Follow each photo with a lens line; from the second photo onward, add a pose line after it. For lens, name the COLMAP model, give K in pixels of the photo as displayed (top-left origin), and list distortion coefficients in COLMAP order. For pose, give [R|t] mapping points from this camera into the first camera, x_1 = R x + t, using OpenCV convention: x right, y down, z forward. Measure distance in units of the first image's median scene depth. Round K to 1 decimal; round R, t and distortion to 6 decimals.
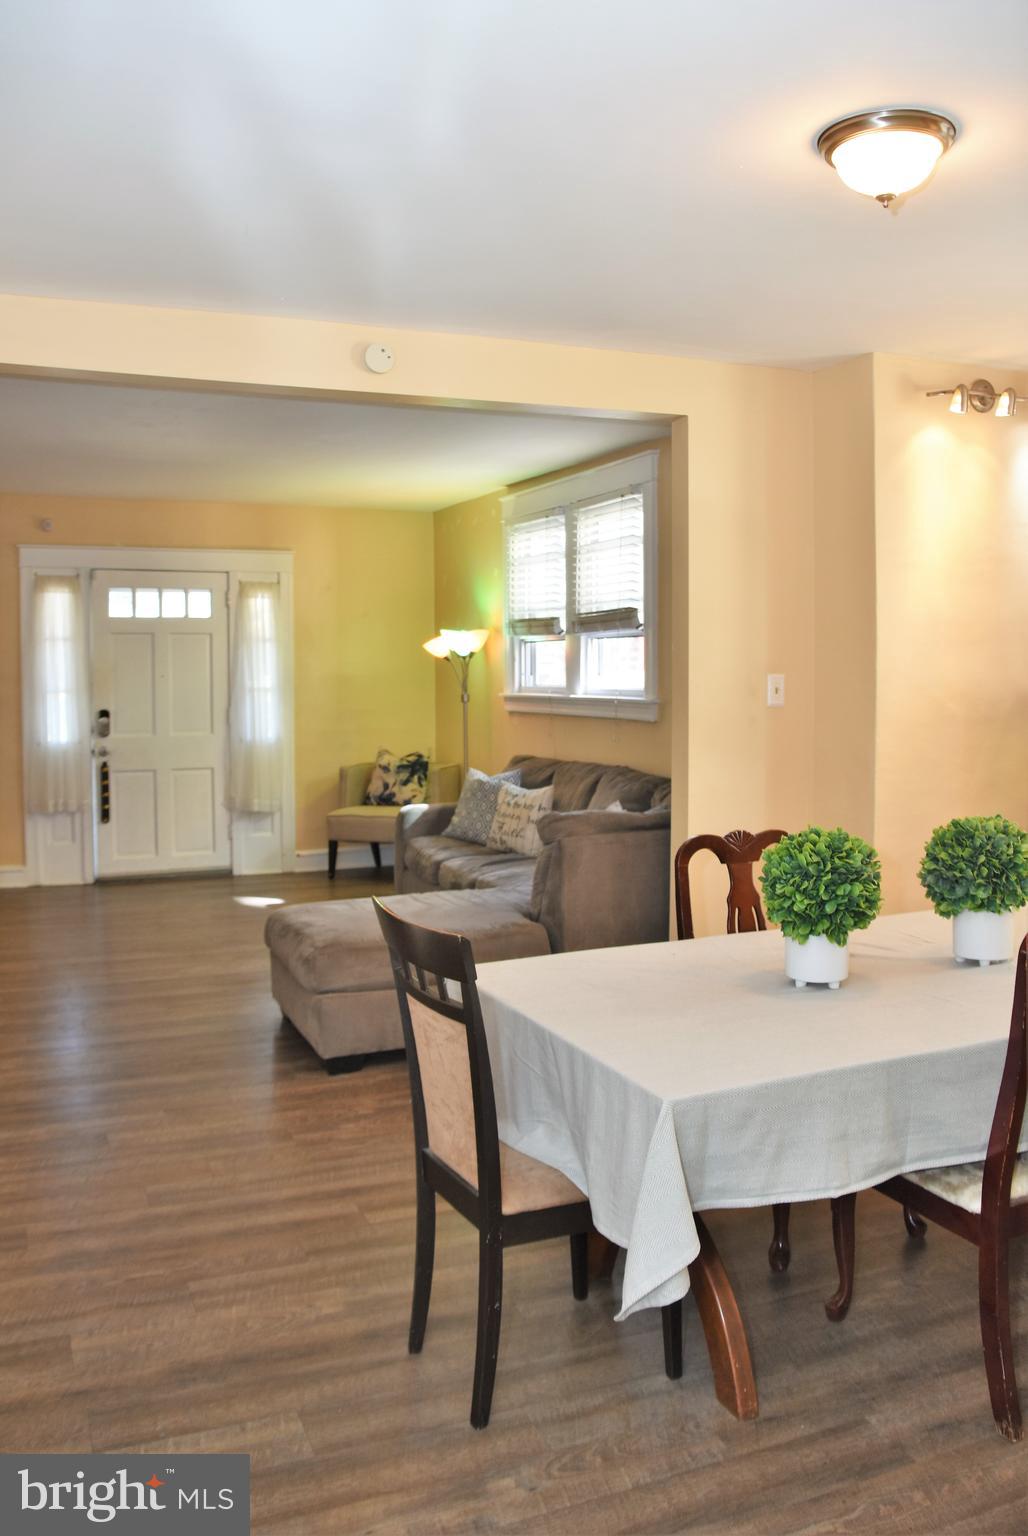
lens RADIAL K [[1243.5, 0, 514.0], [0, 1243.5, 768.0], [0, 0, 1]] dist [-0.098395, 0.005984]
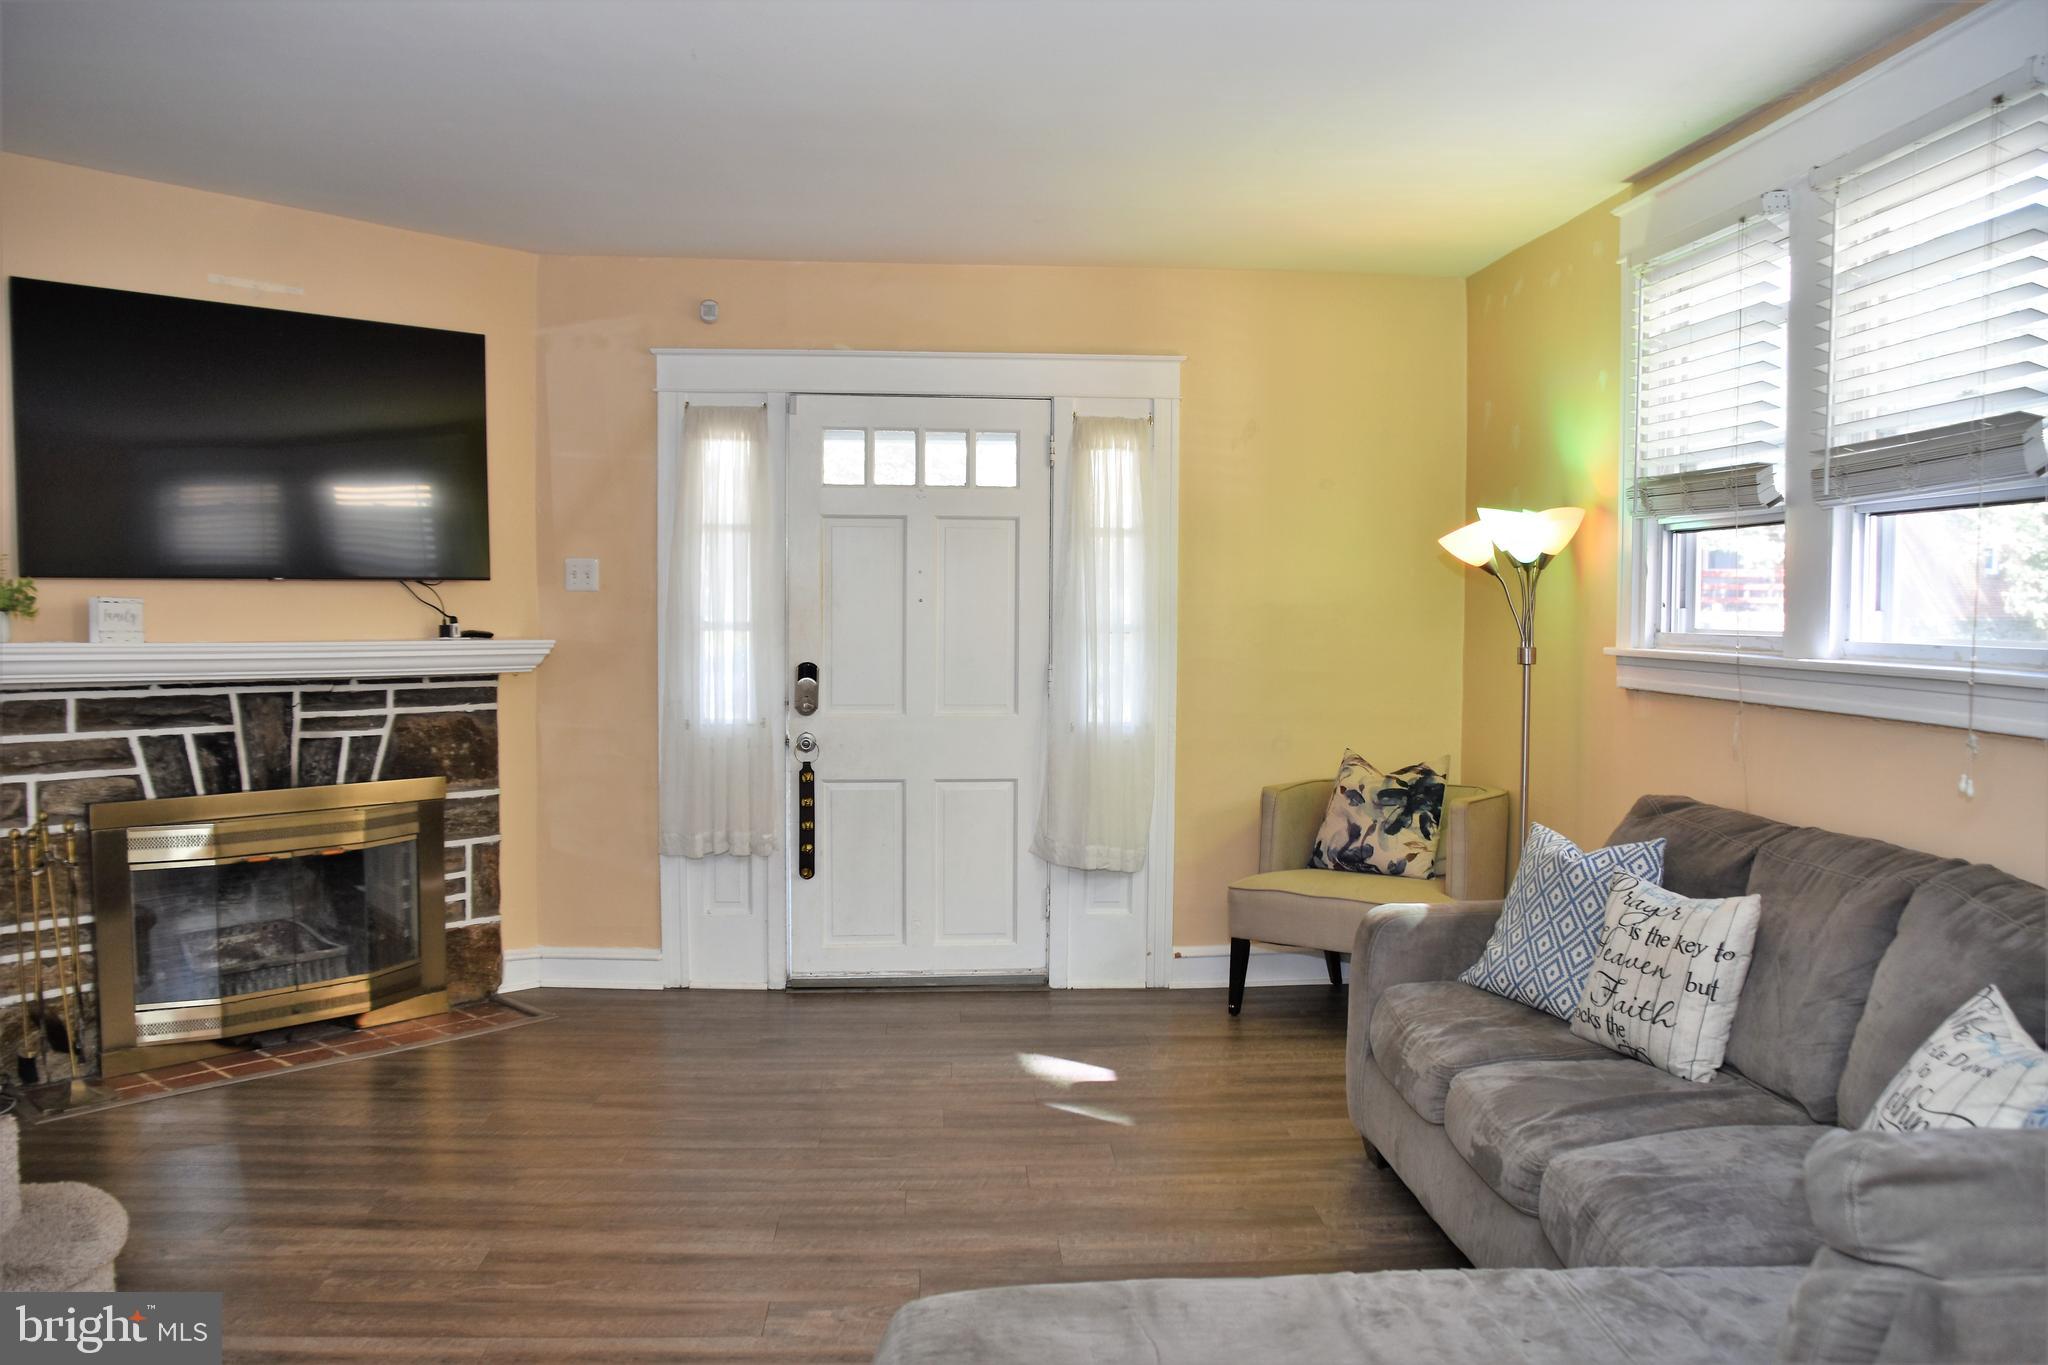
lens RADIAL K [[1658.0, 0, 1024.0], [0, 1658.0, 682.5], [0, 0, 1]] dist [-0.098395, 0.005984]
pose [[0.944740, 0.025288, -0.326843, -0.016155], [-0.035300, 0.999071, -0.024737, -0.024645], [0.325913, 0.034907, 0.944755, 0.363067]]
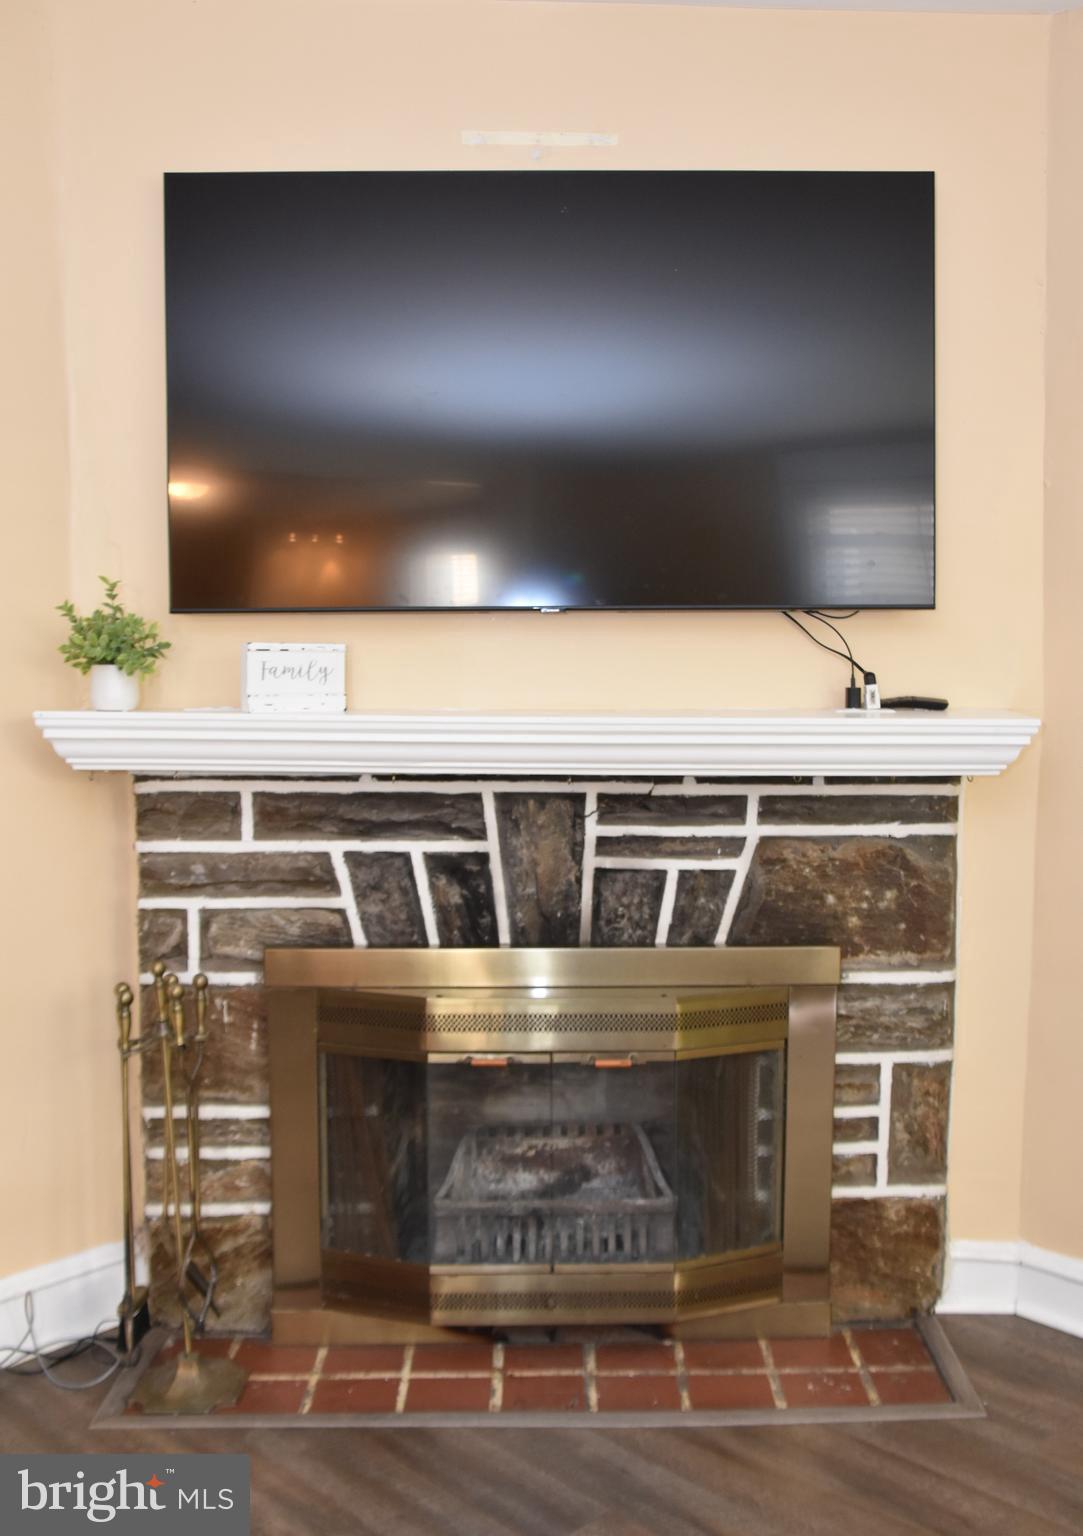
lens RADIAL K [[1481.6, 0, 541.5], [0, 1481.6, 768.0], [0, 0, 1]] dist [-0.065632, -0.000140]
pose [[0.396262, 0.080927, -0.914564, -0.152470], [-0.071901, 0.995784, 0.056961, -0.049357], [0.915318, 0.043187, 0.400410, 0.677880]]
